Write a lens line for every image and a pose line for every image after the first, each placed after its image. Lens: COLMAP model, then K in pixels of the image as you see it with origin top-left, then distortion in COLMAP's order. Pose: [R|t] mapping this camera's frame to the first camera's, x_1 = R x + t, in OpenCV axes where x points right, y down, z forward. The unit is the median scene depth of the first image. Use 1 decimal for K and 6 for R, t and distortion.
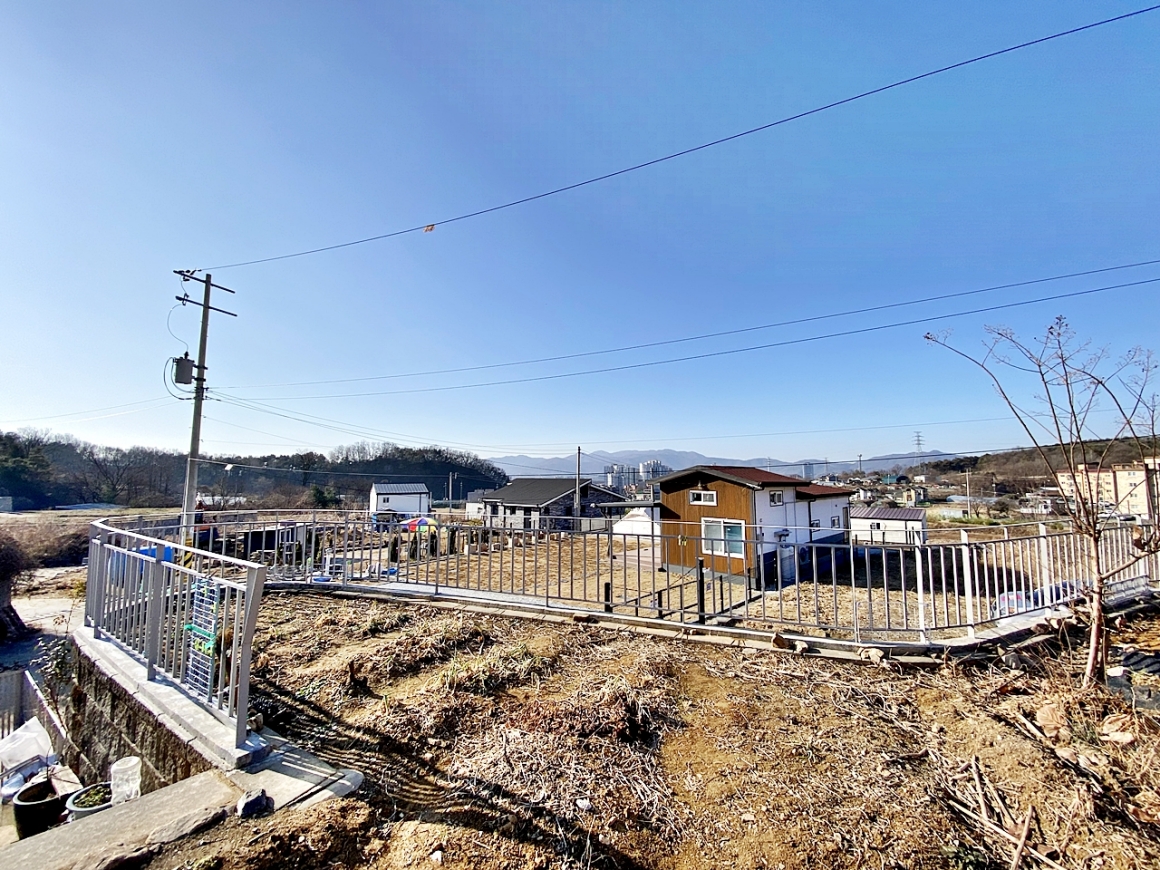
lens RADIAL K [[468.1, 0, 577.5], [0, 468.1, 430.6], [0, 0, 1]] dist [0.015402, -0.018238]
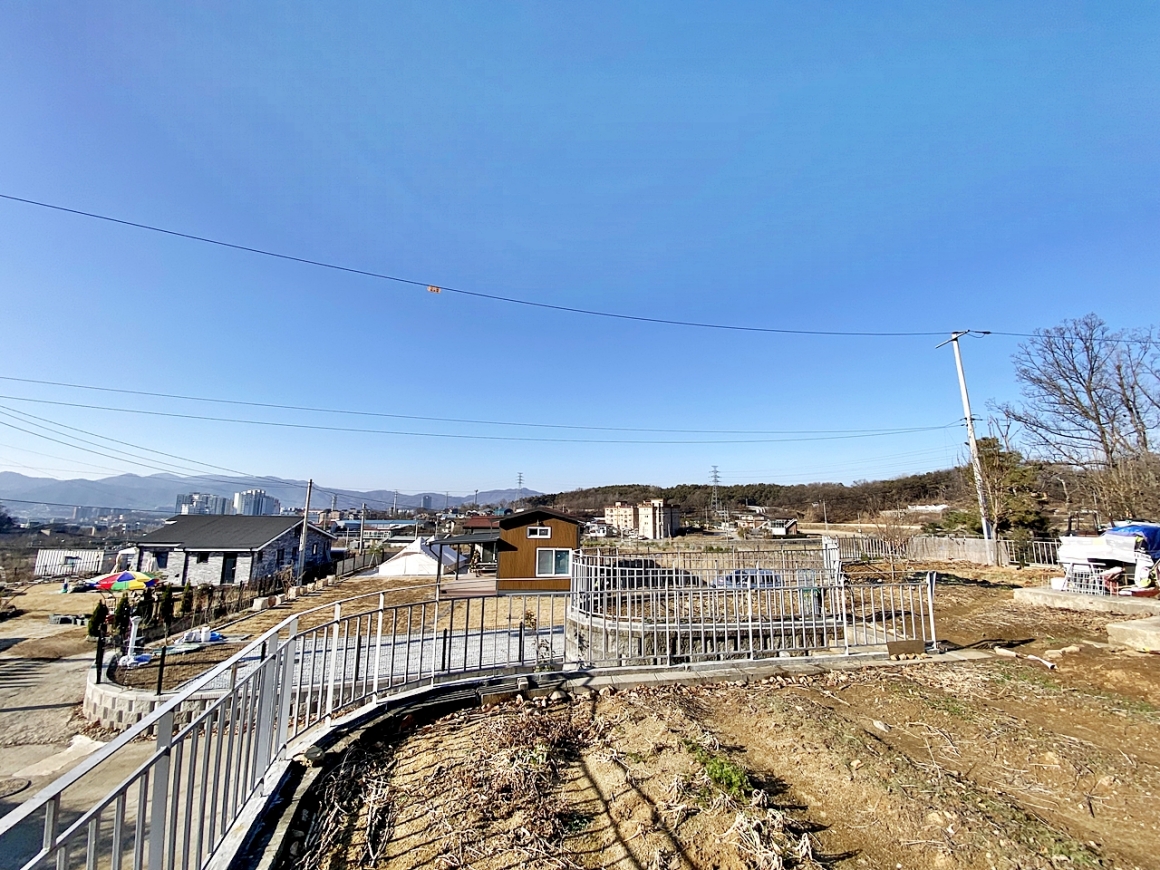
lens RADIAL K [[467.3, 0, 587.1], [0, 467.3, 433.5], [0, 0, 1]] dist [0.031811, -0.024702]
pose [[0.709481, 0.116639, 0.695005, -0.250790], [-0.073711, 0.993081, -0.091418, -0.007992], [-0.700859, 0.013630, 0.713170, -0.003270]]
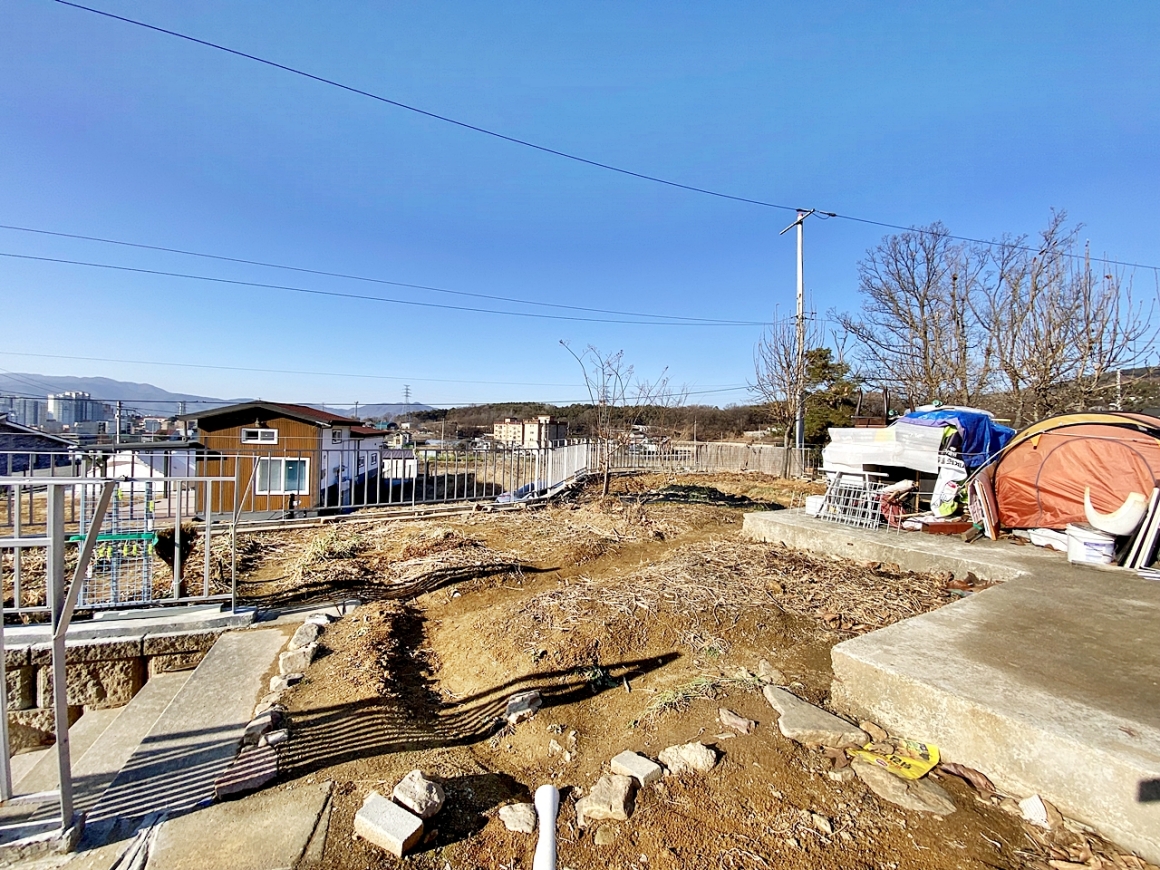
lens RADIAL K [[466.9, 0, 581.9], [0, 466.9, 433.8], [0, 0, 1]] dist [0.018575, -0.021422]
pose [[0.549139, 0.005974, 0.835710, -0.071101], [-0.108382, 0.992039, 0.064126, 0.004765], [-0.828674, -0.125789, 0.545414, -0.015465]]
